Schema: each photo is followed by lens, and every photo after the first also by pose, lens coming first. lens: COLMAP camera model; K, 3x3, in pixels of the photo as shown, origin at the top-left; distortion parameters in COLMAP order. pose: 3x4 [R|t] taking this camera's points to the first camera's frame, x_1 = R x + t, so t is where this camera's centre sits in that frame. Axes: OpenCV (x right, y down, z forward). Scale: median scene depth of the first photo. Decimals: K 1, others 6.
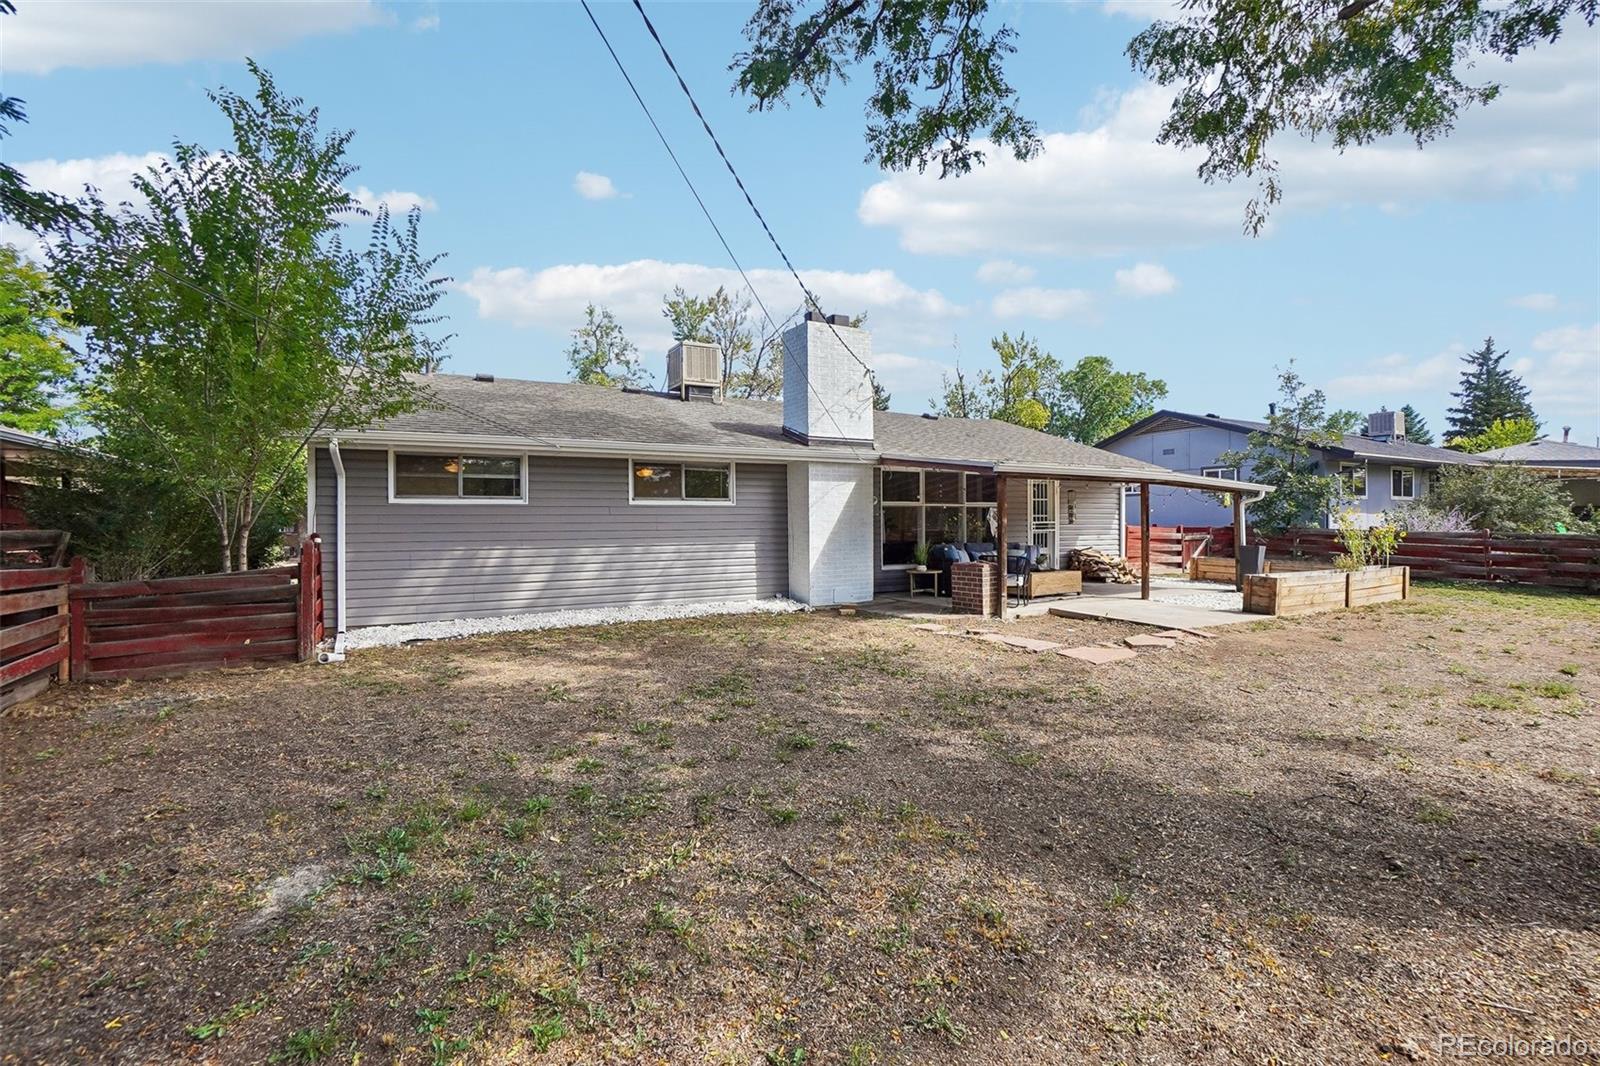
lens RADIAL K [[730.6, 0, 794.7], [0, 730.6, 529.1], [0, 0, 1]] dist [-0.056337, 0.023468]
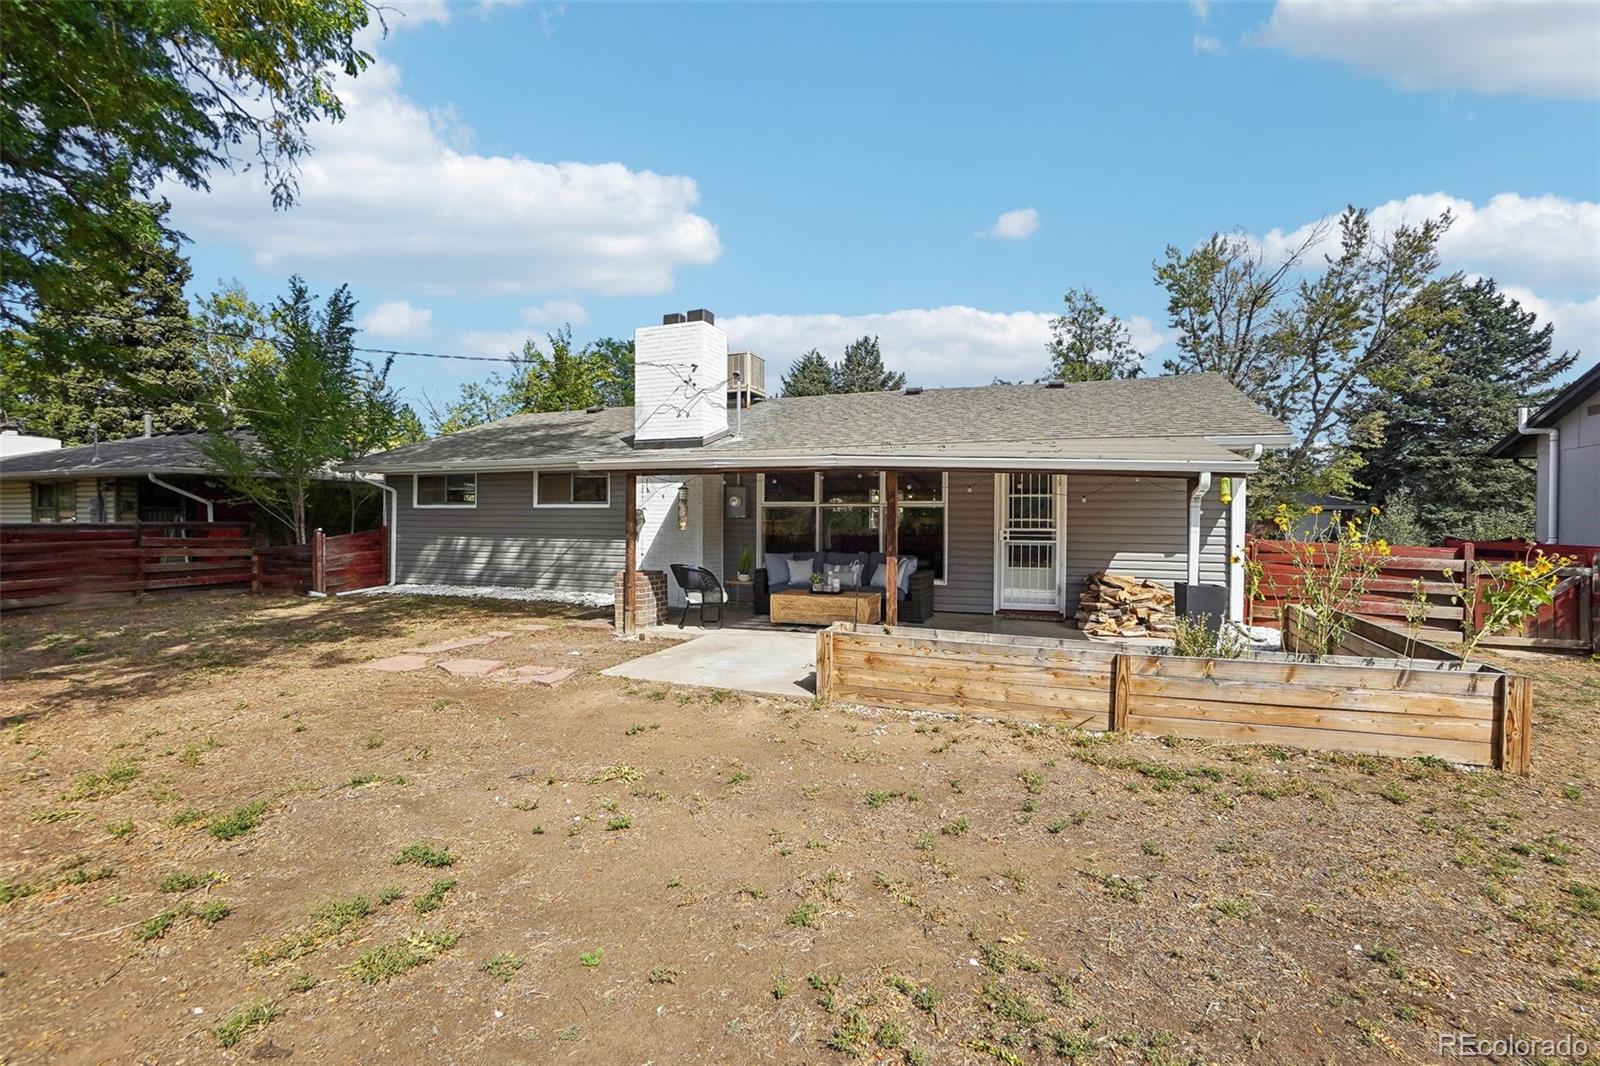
lens RADIAL K [[730.6, 0, 794.7], [0, 730.6, 529.1], [0, 0, 1]] dist [-0.056337, 0.023468]
pose [[0.622785, 0.022997, -0.782055, 0.960480], [-0.018415, 0.999722, 0.014733, -0.021636], [0.782176, 0.005226, 0.623035, 0.531266]]
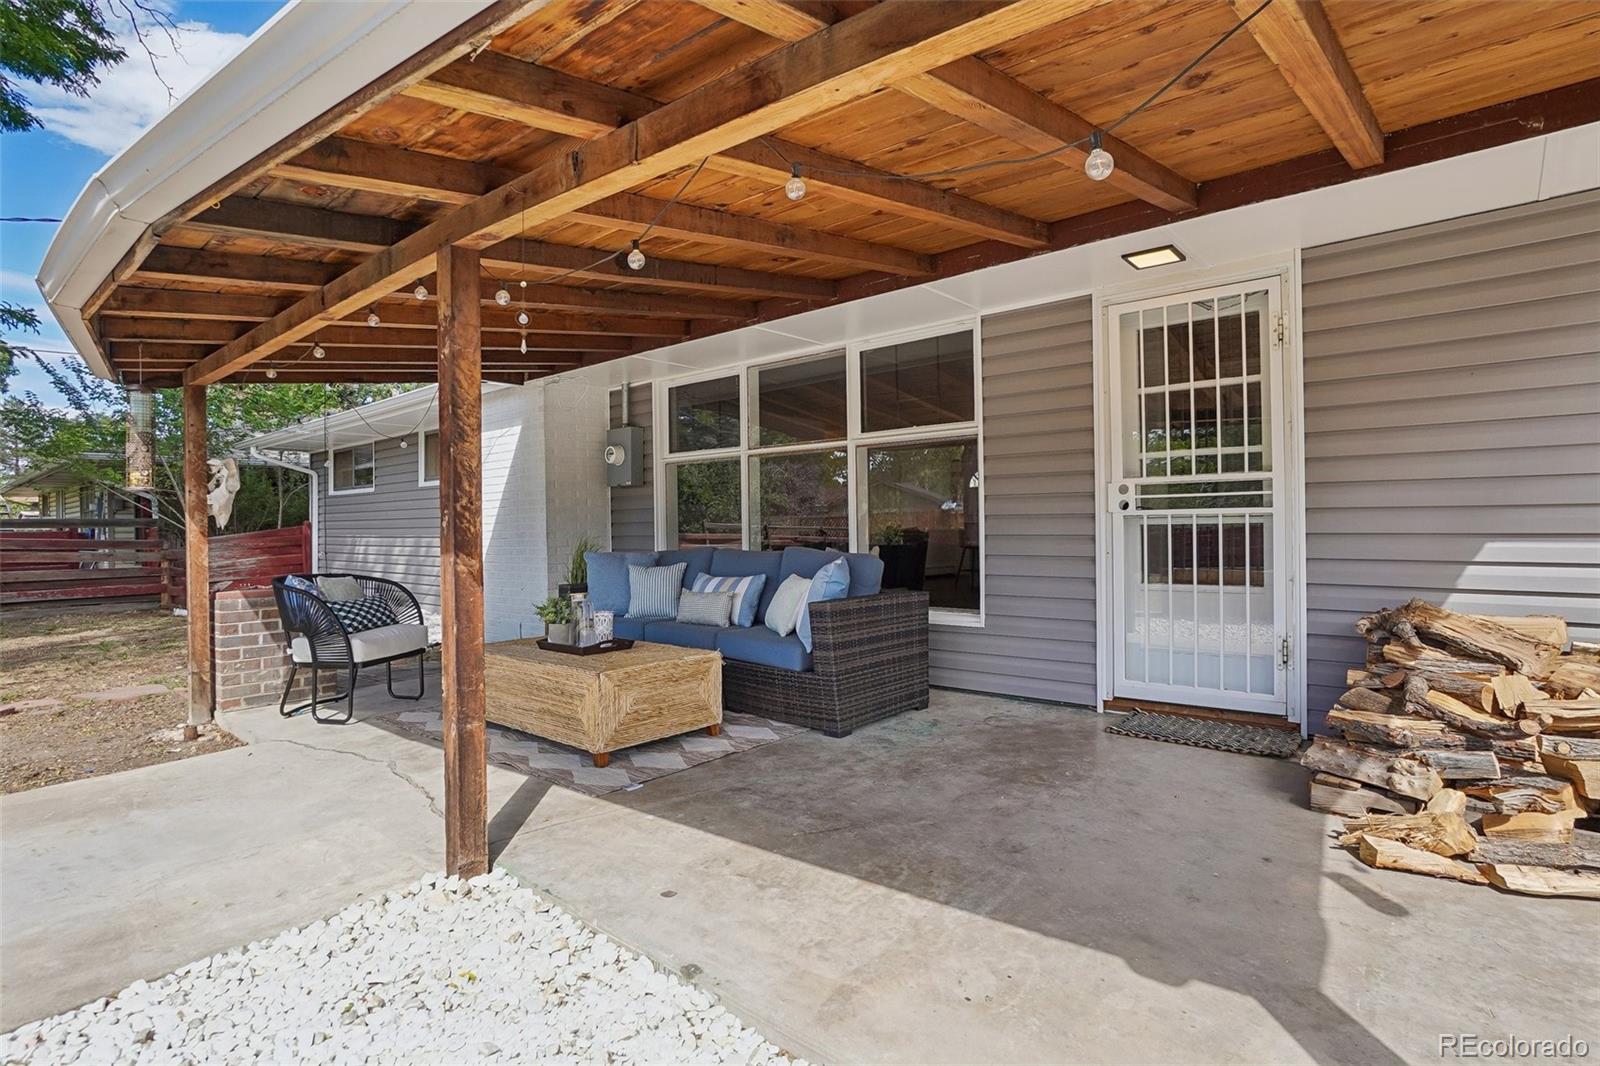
lens RADIAL K [[802.6, 0, 800.0], [0, 802.6, 533.0], [0, 0, 1]] dist [-0.015728, 0.011348]
pose [[0.328445, 0.013975, -0.944420, 0.720106], [-0.000388, 0.999892, 0.014661, 0.004965], [0.944523, -0.004449, 0.328415, 1.030757]]
